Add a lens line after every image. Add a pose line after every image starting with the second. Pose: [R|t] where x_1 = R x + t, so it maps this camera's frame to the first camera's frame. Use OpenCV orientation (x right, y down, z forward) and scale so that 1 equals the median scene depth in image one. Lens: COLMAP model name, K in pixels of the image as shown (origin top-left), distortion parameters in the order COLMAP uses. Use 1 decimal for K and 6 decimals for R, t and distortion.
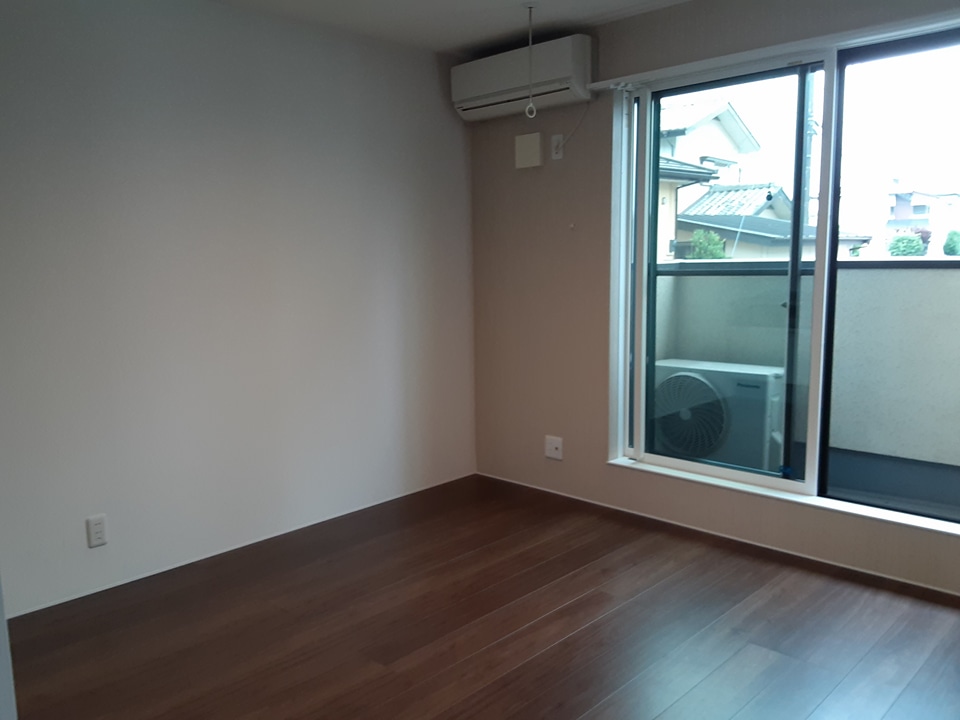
lens RADIAL K [[787.6, 0, 466.7], [0, 787.6, 369.1], [0, 0, 1]] dist [0.098775, -0.123107]
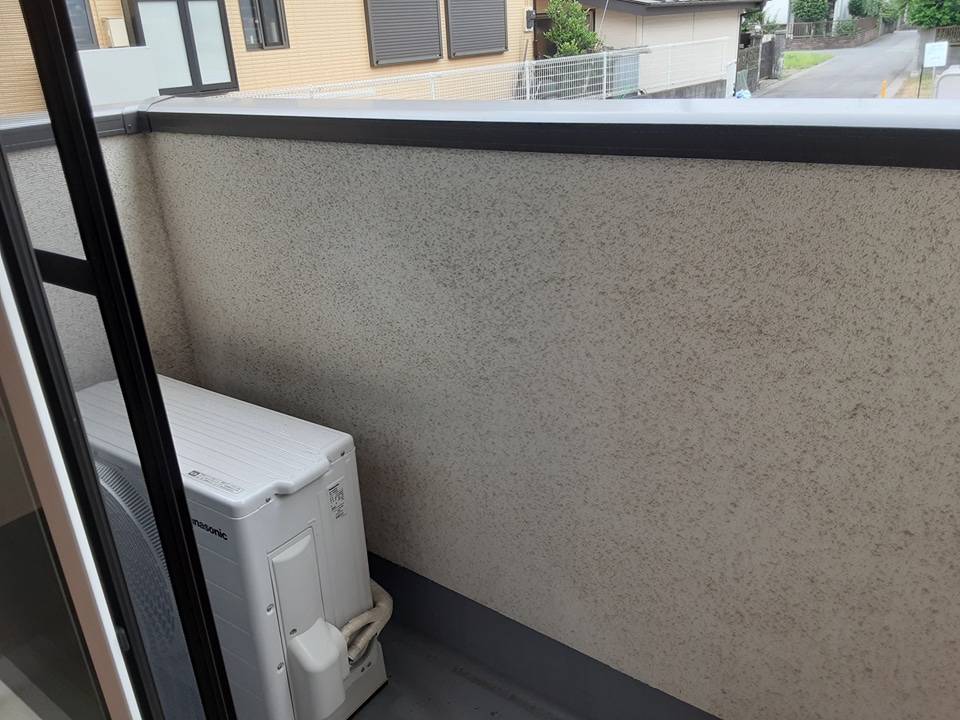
lens RADIAL K [[787.6, 0, 466.7], [0, 787.6, 369.1], [0, 0, 1]] dist [0.098775, -0.123107]
pose [[0.991932, -0.083399, 0.095477, 0.062992], [0.056510, 0.965055, 0.255882, -0.017141], [-0.113481, -0.248422, 0.961982, 0.099173]]
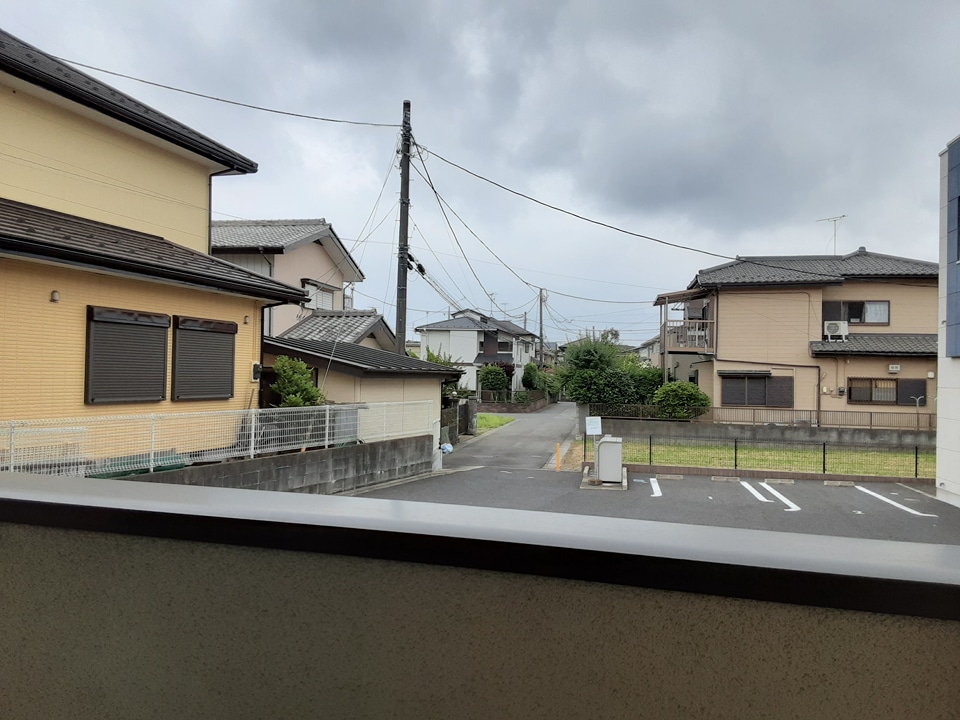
lens RADIAL K [[787.6, 0, 466.7], [0, 787.6, 369.1], [0, 0, 1]] dist [0.098775, -0.123107]
pose [[0.894806, 0.044399, 0.444242, 0.057994], [0.022290, 0.989359, -0.143777, -0.021208], [-0.445899, 0.138555, 0.884295, 0.099513]]
